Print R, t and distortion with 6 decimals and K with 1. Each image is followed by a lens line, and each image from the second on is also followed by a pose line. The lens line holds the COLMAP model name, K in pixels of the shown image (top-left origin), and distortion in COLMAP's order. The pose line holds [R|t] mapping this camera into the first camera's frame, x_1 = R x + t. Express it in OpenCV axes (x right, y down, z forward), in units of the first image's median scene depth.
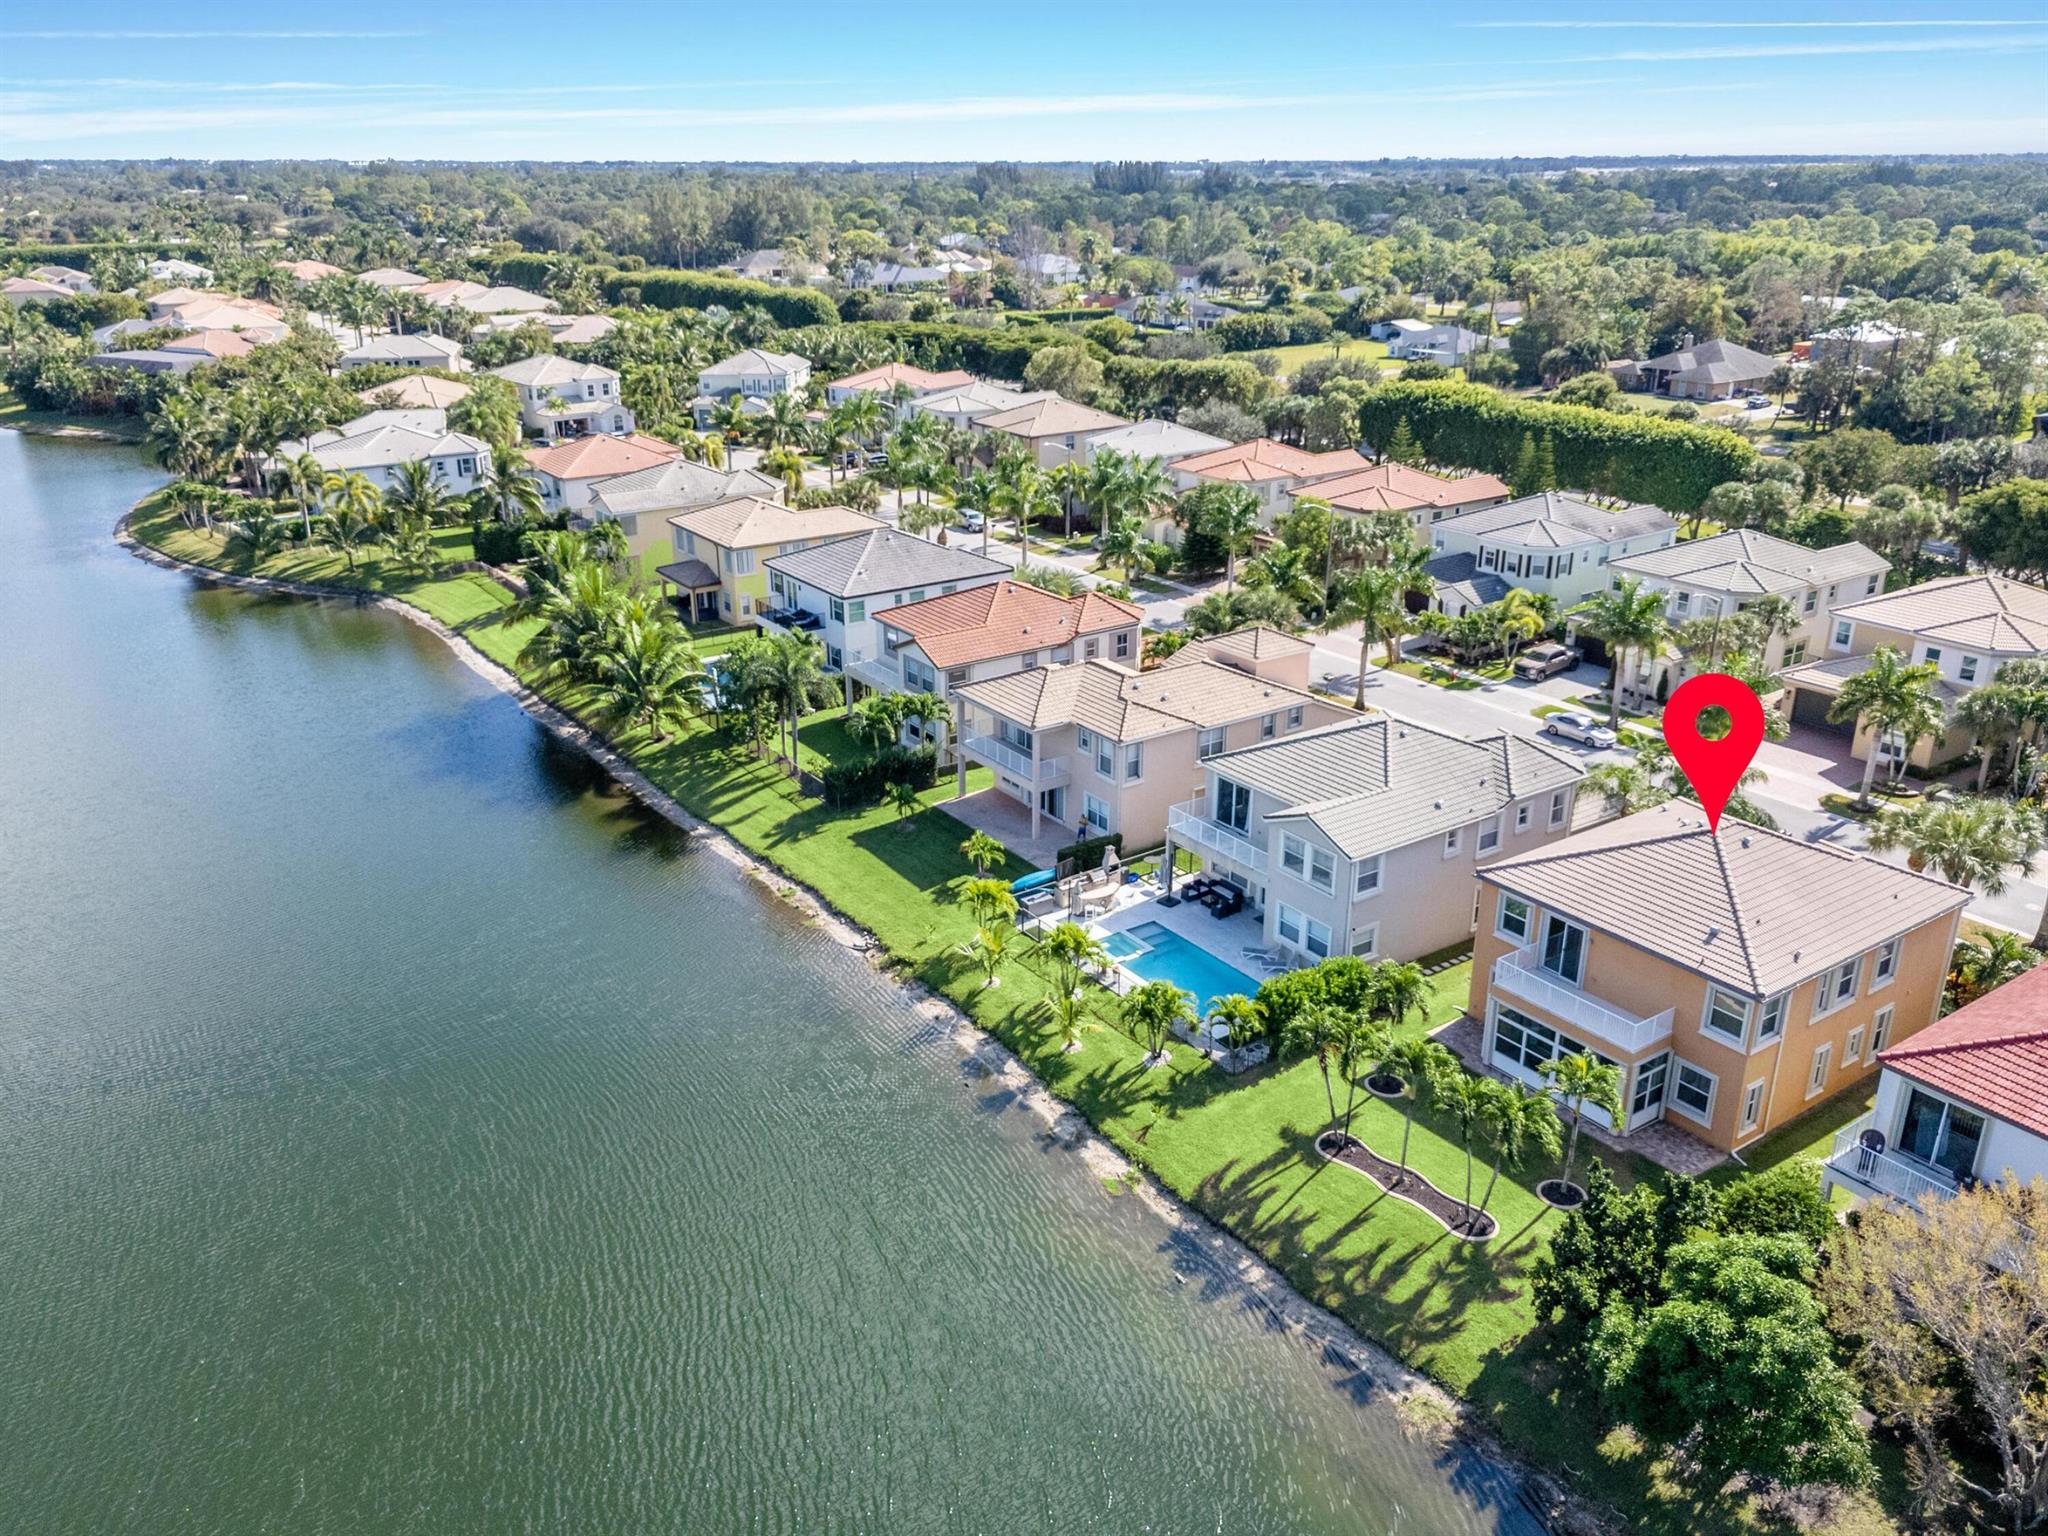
lens RADIAL K [[1566.0, 0, 1024.0], [0, 1566.0, 768.0], [0, 0, 1]] dist [0.058803, -0.062570]
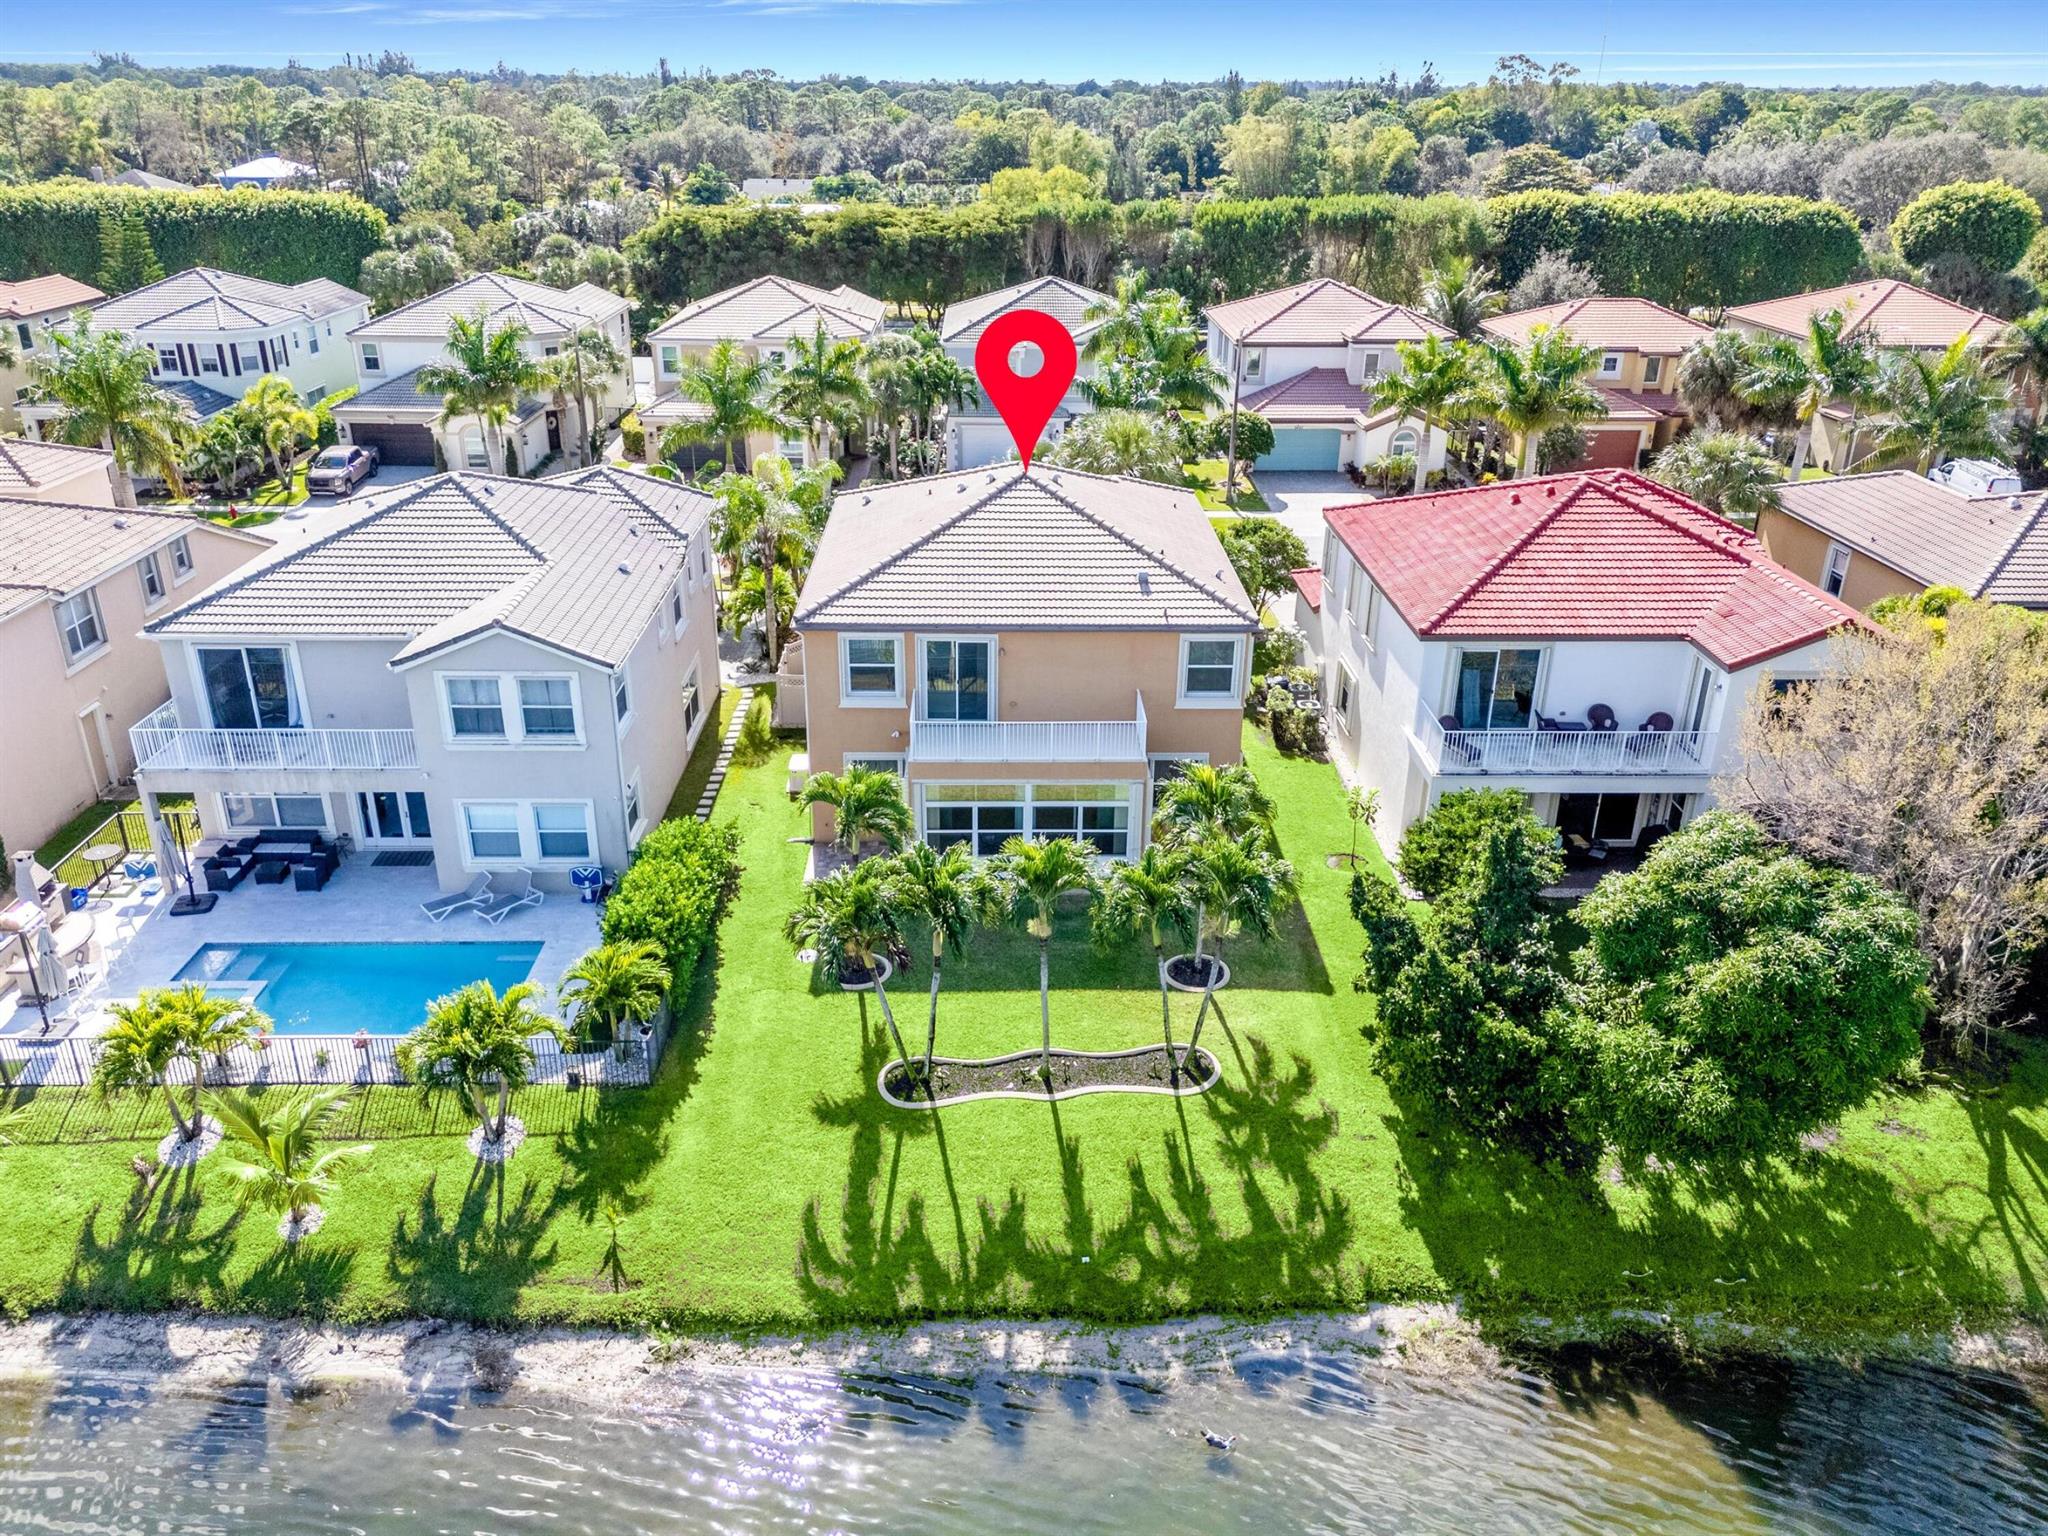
lens RADIAL K [[1512.9, 0, 1024.0], [0, 1512.9, 768.0], [0, 0, 1]] dist [0.070641, -0.052172]
pose [[0.554345, -0.337466, 0.760801, -0.162591], [0.294317, 0.934530, 0.200077, 0.026489], [-0.778511, 0.113005, 0.617374, 0.574216]]
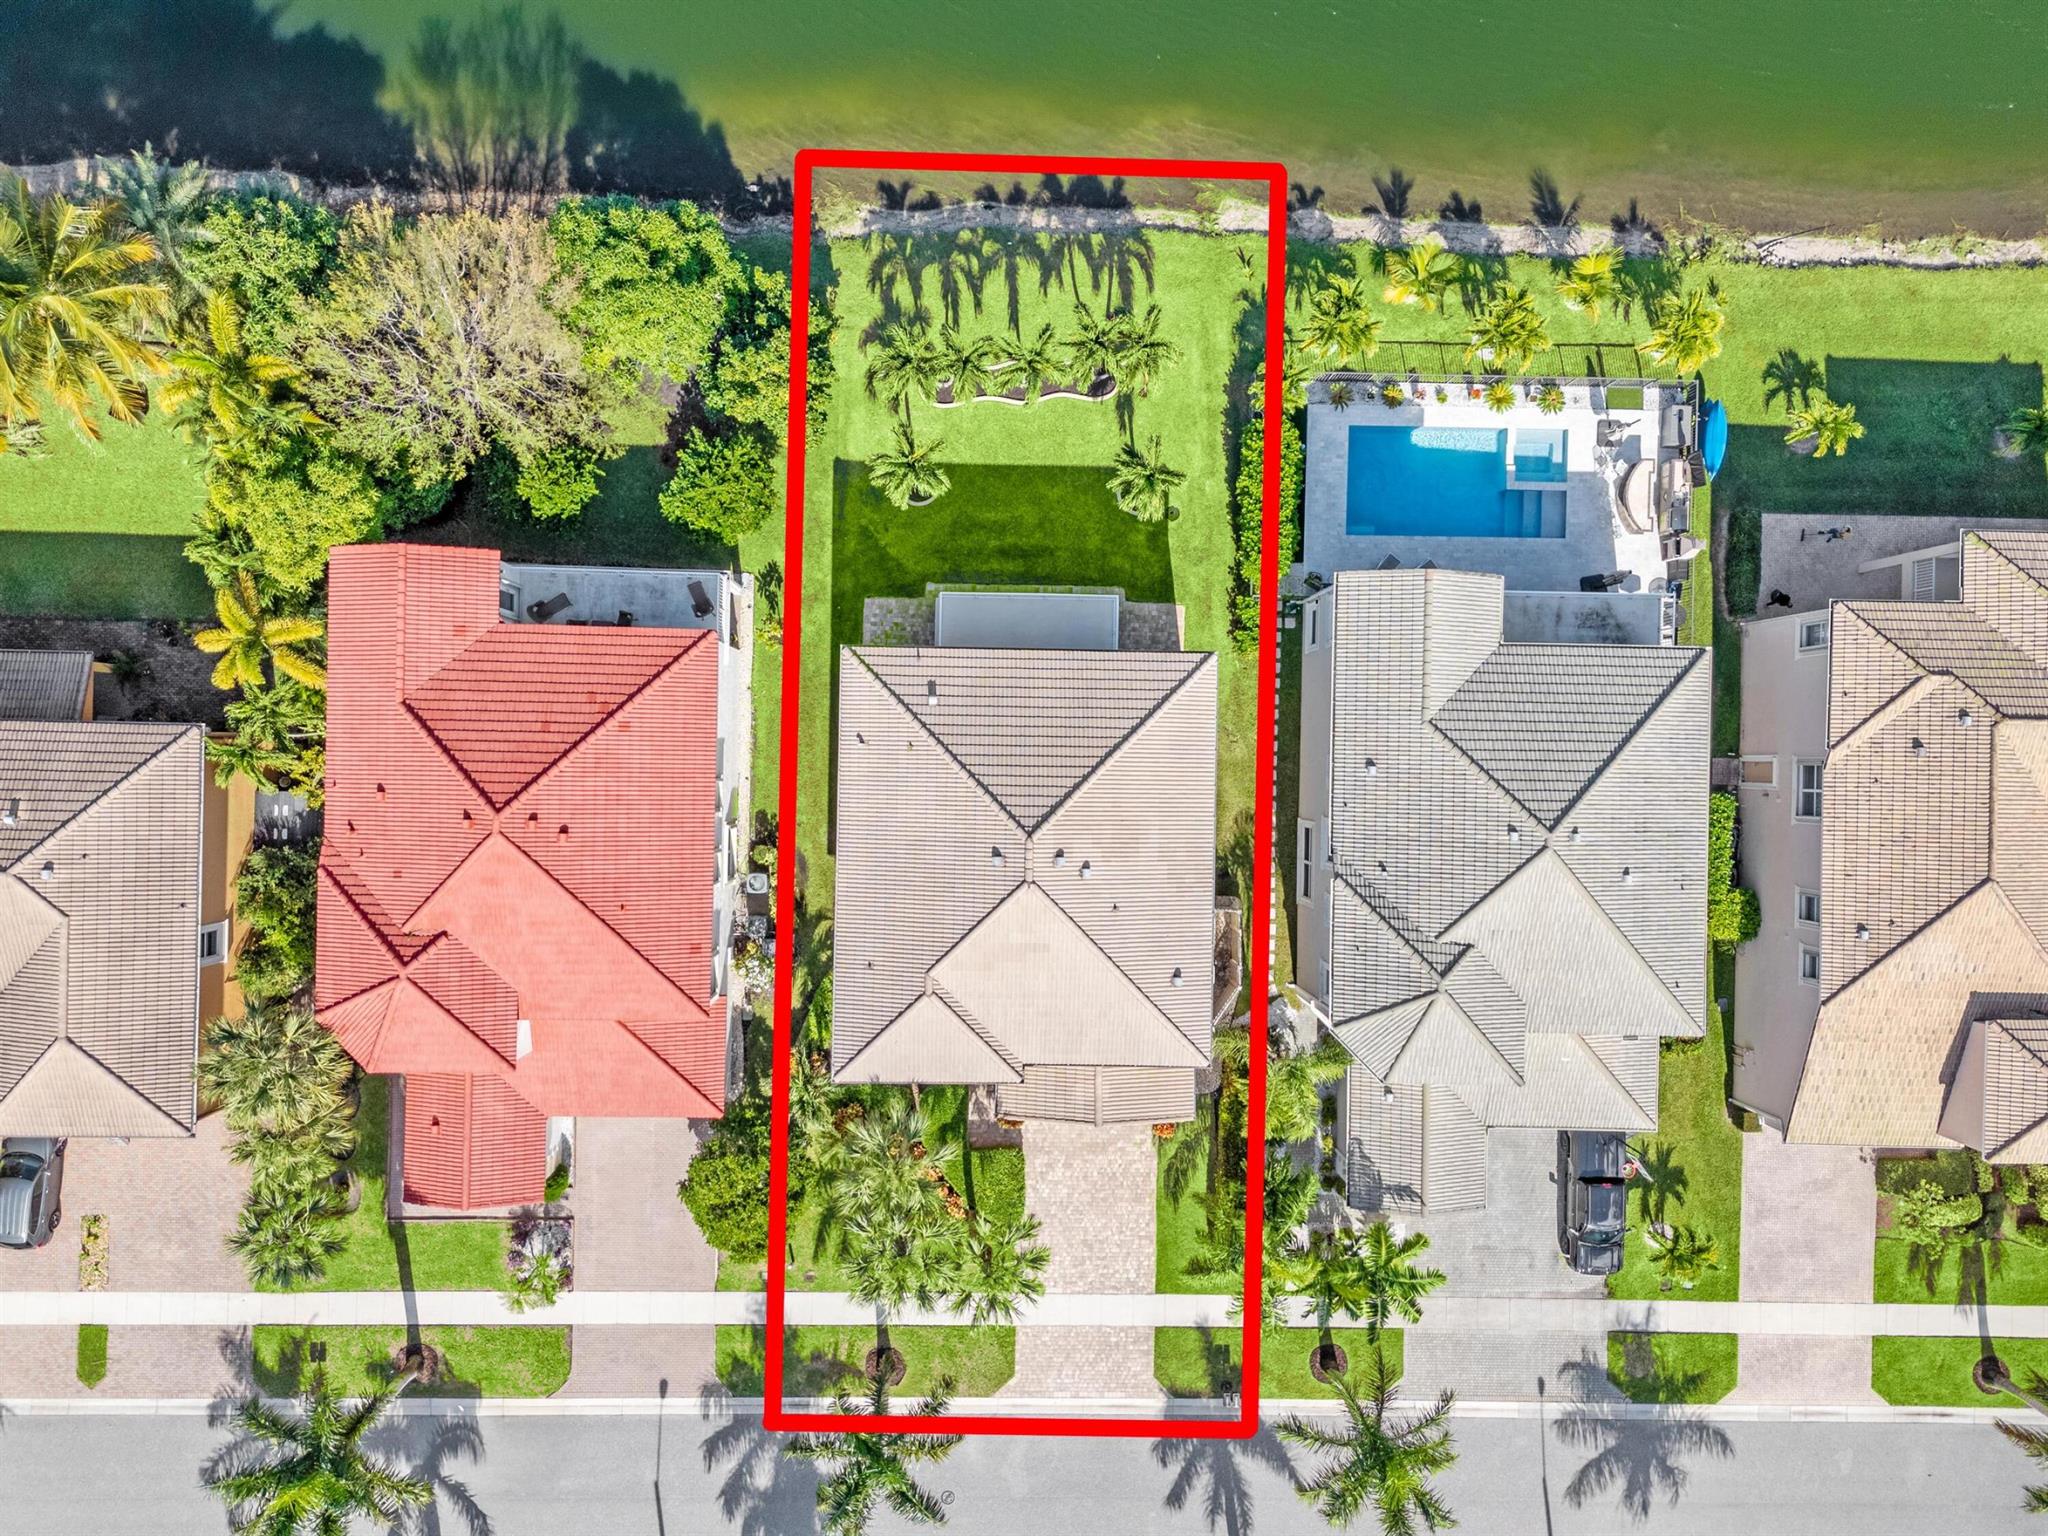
lens RADIAL K [[1566.0, 0, 1024.0], [0, 1566.0, 768.0], [0, 0, 1]] dist [0.058803, -0.062570]
pose [[-0.589257, 0.807558, -0.025028, 0.434779], [-0.326138, -0.209406, 0.921837, -0.694877], [0.739196, 0.551361, 0.386769, 0.676648]]
